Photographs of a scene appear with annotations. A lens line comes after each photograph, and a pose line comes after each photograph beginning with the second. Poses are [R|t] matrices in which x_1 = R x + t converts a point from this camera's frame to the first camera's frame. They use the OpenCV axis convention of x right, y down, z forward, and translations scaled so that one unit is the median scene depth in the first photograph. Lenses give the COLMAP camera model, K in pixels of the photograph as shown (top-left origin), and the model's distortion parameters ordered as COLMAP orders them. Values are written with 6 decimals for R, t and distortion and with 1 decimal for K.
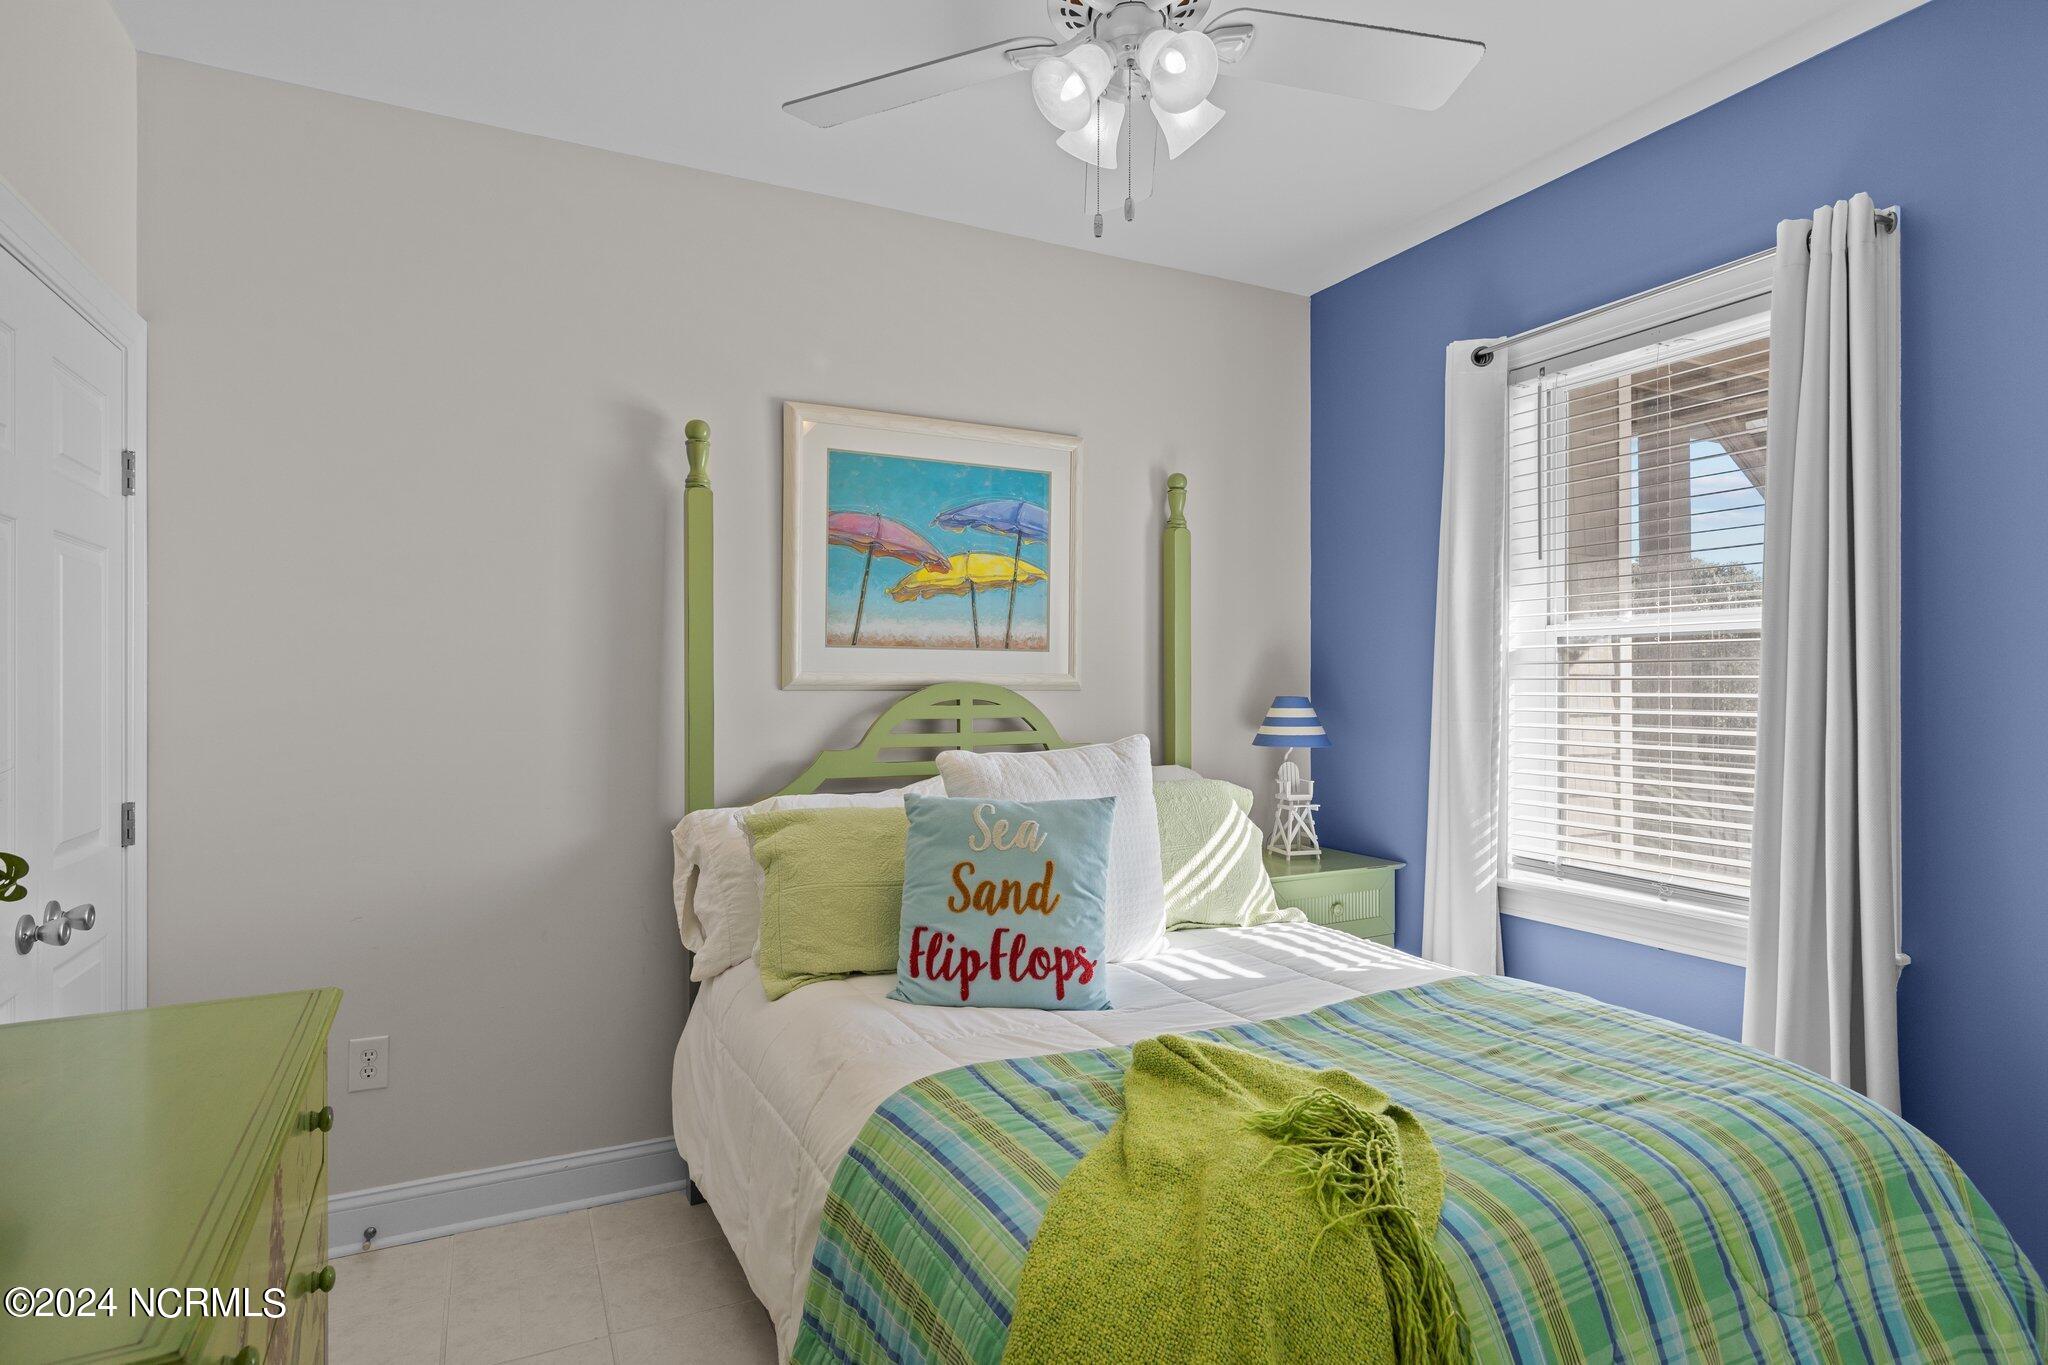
lens RADIAL K [[1097.7, 0, 1023.7], [0, 1097.7, 682.7], [0, 0, 1]] dist [-0.000916, -0.000038]
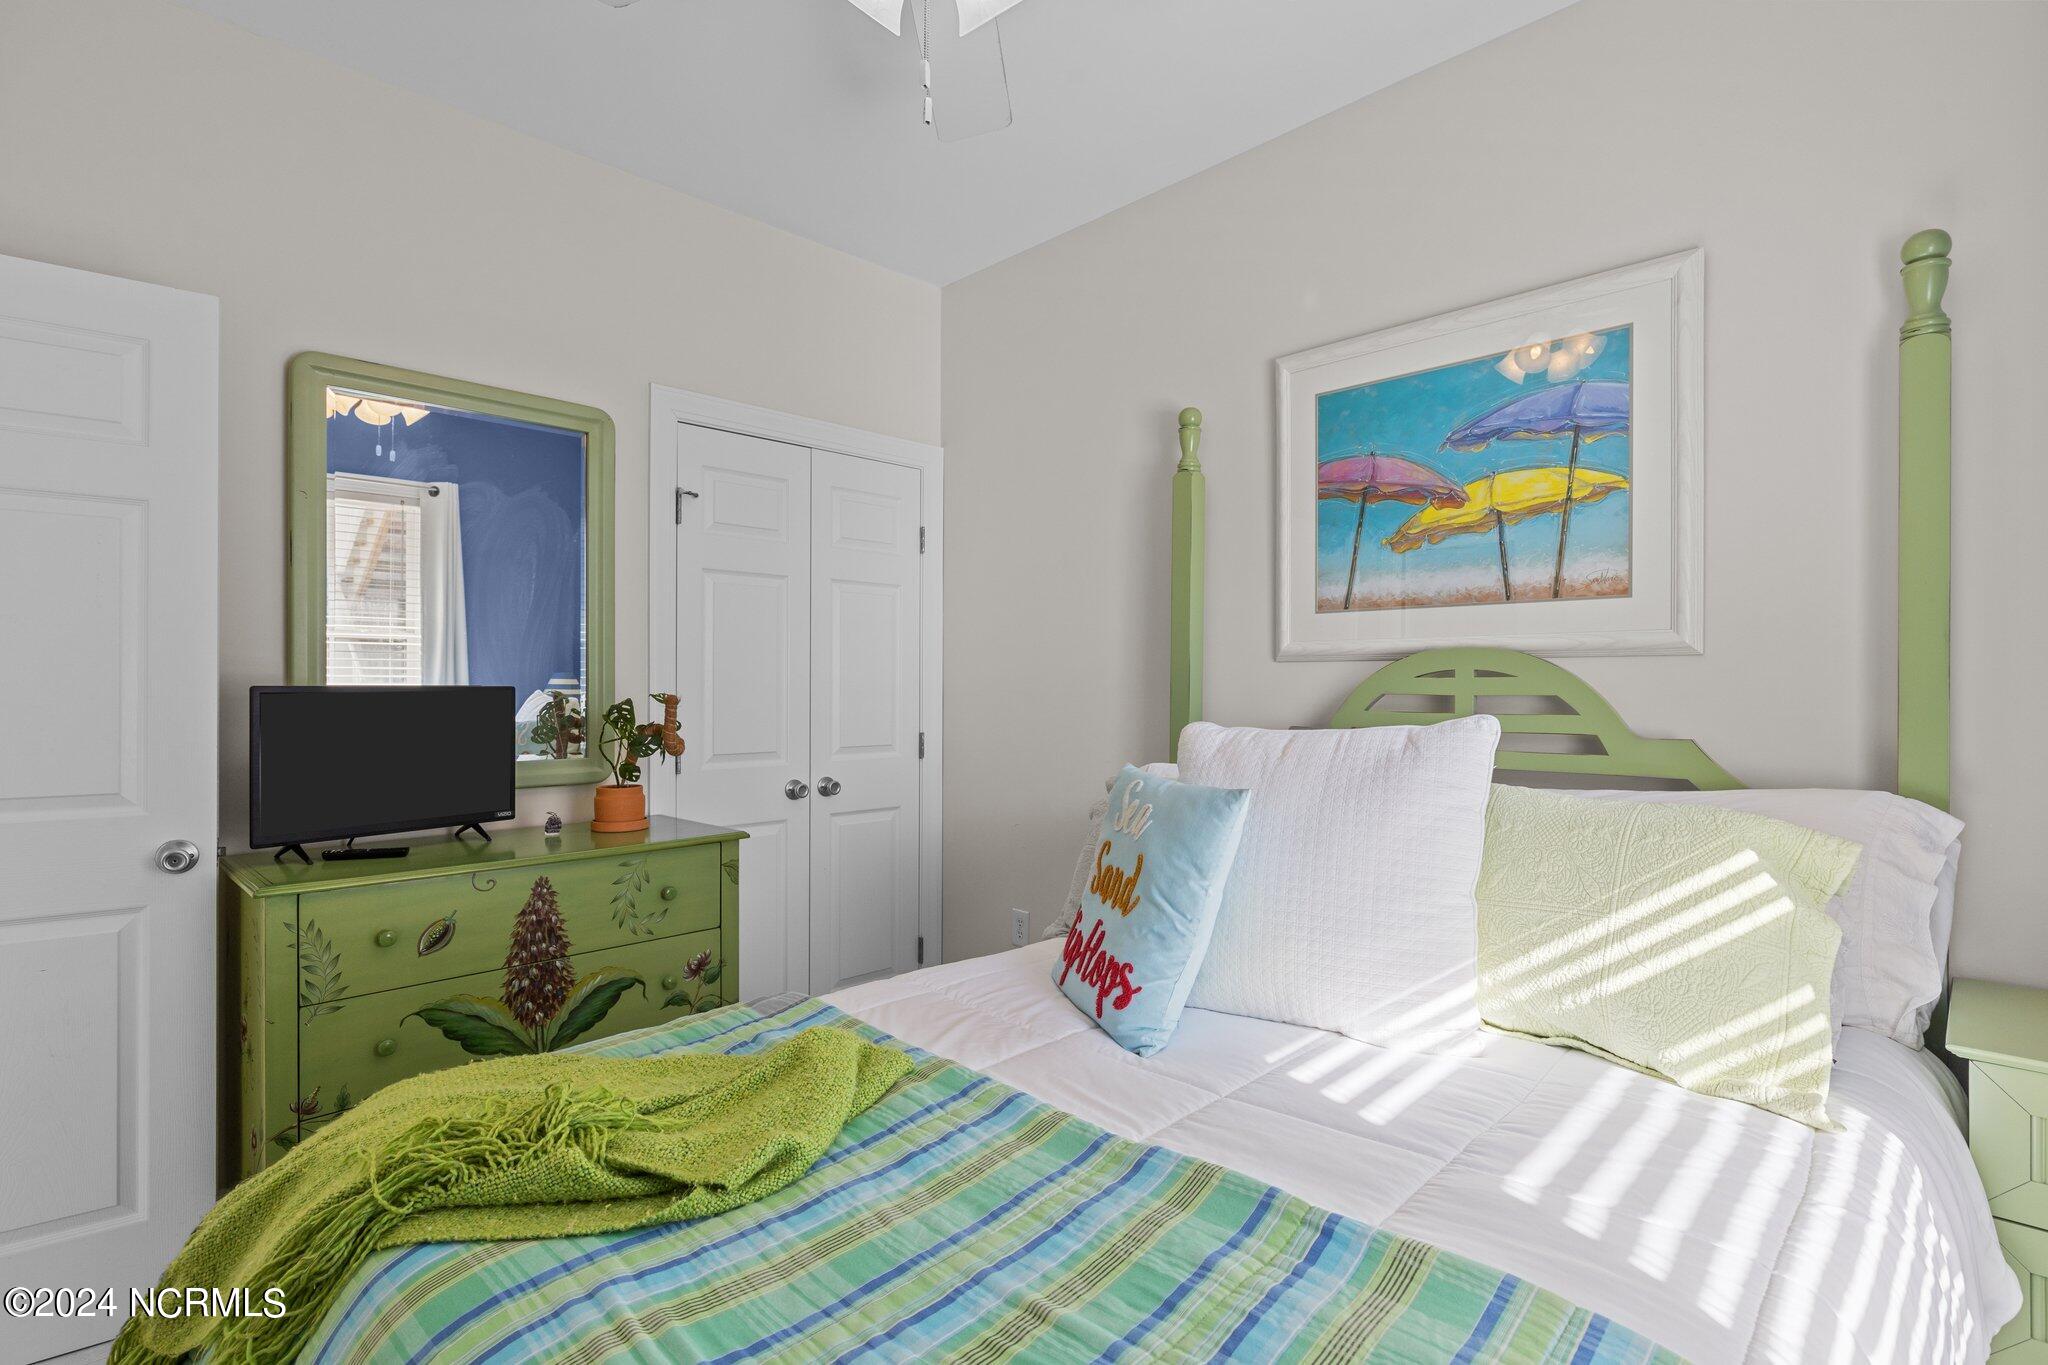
lens RADIAL K [[987.3, 0, 1019.9], [0, 987.3, 685.7], [0, 0, 1]] dist [0.000418, 0.000192]
pose [[0.300759, -0.000501, -0.953700, 0.508943], [0.000716, 1.000000, -0.000299, 0.026528], [0.953700, -0.000593, 0.300760, 0.503034]]
